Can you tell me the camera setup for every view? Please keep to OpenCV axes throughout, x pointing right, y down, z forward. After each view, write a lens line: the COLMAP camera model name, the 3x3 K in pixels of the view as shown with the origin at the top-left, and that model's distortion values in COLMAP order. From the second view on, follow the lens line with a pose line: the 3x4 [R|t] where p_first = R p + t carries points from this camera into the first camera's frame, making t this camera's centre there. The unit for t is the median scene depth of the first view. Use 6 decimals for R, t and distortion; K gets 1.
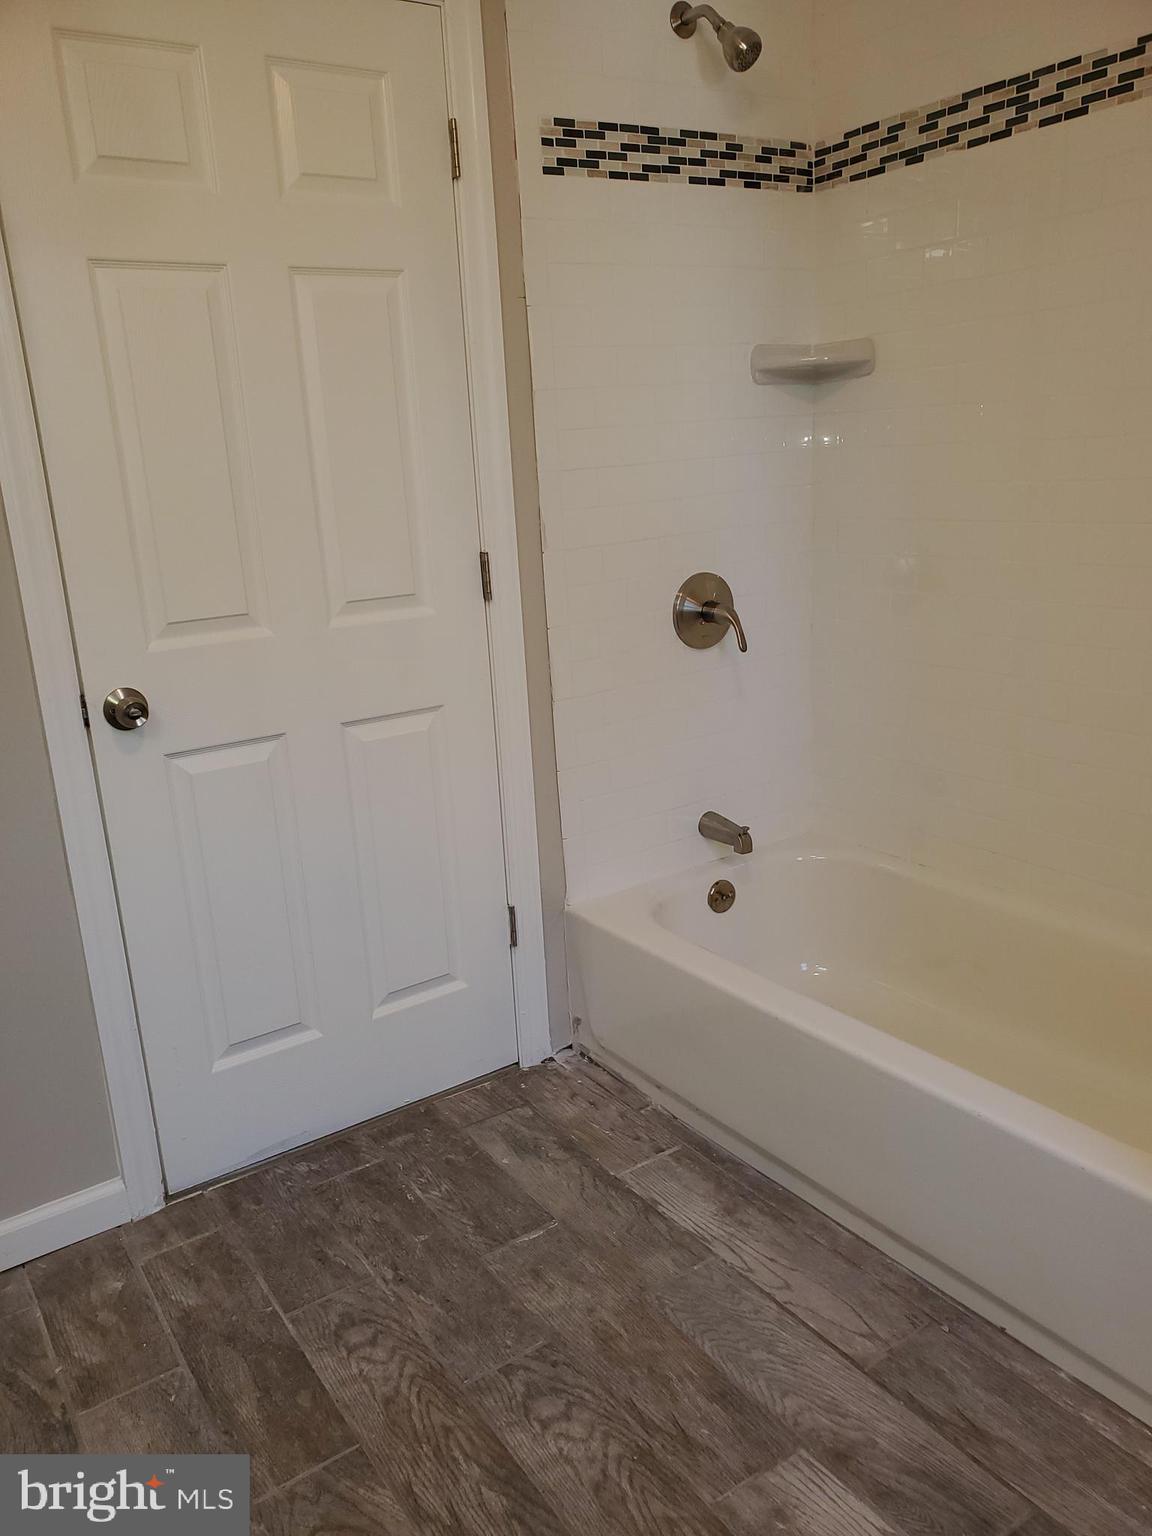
lens RADIAL K [[1179.2, 0, 572.2], [0, 1179.2, 786.6], [0, 0, 1]] dist [0.014011, 0.001929]
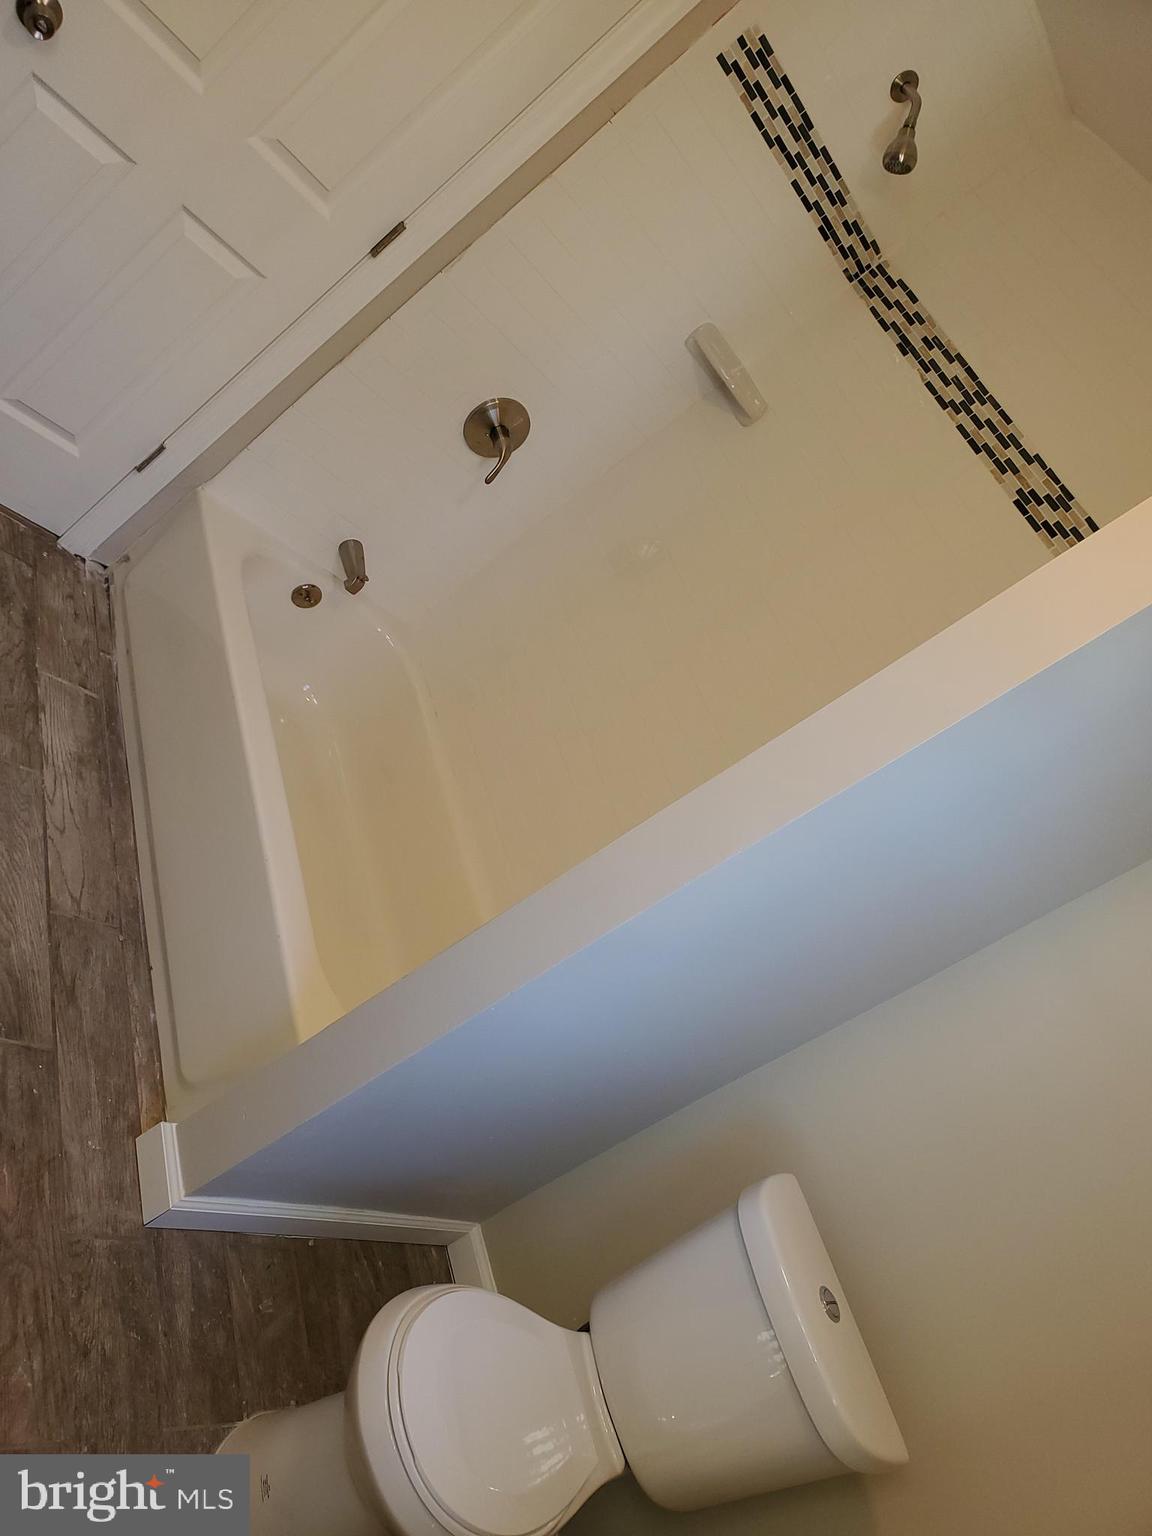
lens RADIAL K [[1183.6, 0, 555.4], [0, 1183.6, 774.9], [0, 0, 1]] dist [-0.038057, 0.072847]
pose [[0.574184, 0.746275, 0.336729, 0.016829], [-0.806109, 0.587234, 0.073106, -0.099063], [-0.143182, -0.313417, 0.938759, -0.177943]]
